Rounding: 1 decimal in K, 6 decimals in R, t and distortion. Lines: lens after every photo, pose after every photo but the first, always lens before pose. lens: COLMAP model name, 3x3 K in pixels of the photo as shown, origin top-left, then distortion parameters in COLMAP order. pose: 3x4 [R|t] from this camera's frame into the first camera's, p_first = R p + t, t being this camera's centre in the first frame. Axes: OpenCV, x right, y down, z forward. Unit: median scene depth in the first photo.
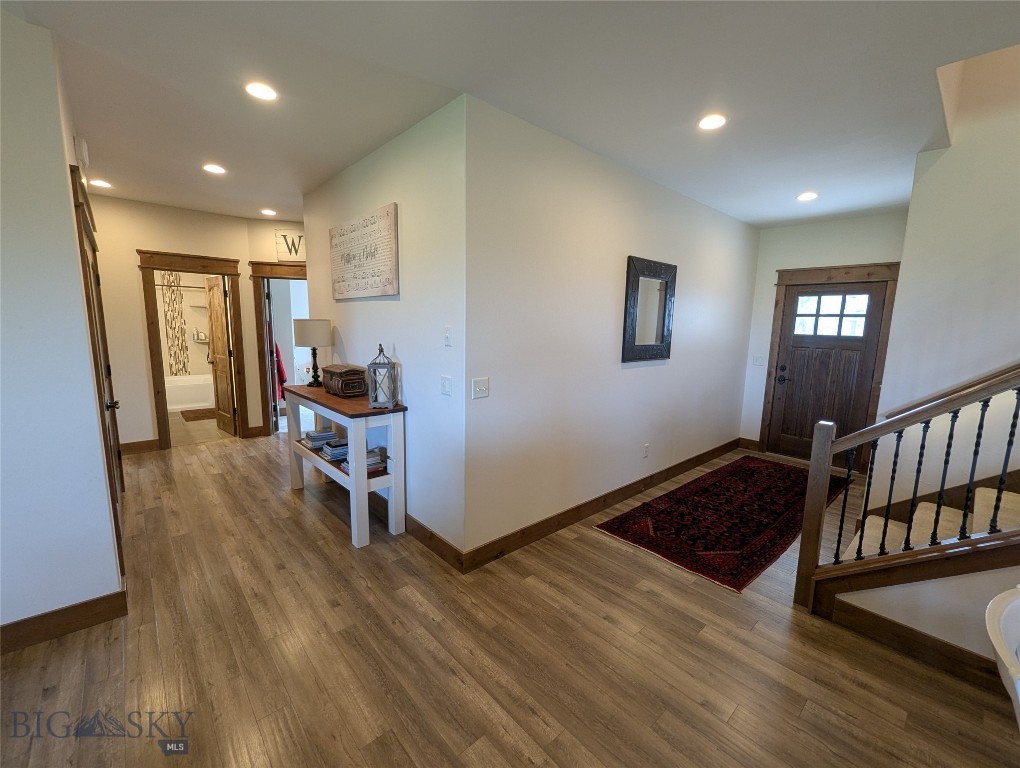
lens RADIAL K [[426.4, 0, 513.7], [0, 426.4, 384.7], [0, 0, 1]] dist [0.000020, -0.001413]
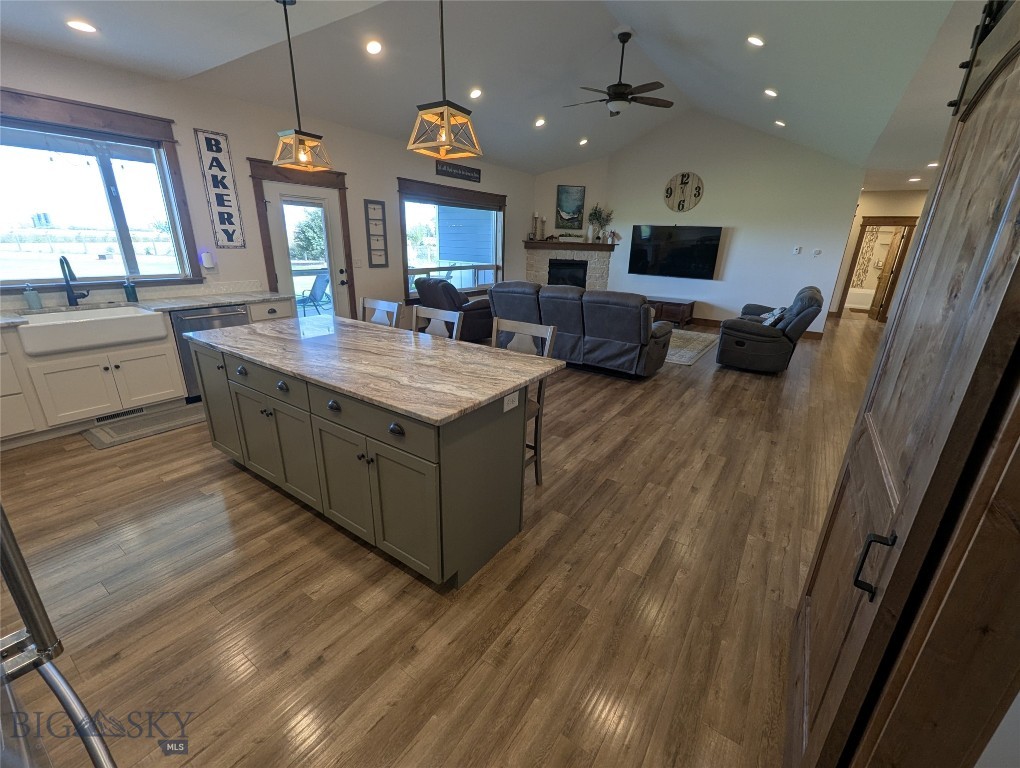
lens RADIAL K [[426.4, 0, 514.9], [0, 426.4, 388.1], [0, 0, 1]] dist [0.000020, -0.001413]
pose [[0.240896, 0.301572, -0.922509, 1.092349], [-0.161175, 0.949733, 0.268384, 0.239636], [0.957075, 0.084033, 0.277393, -1.410718]]
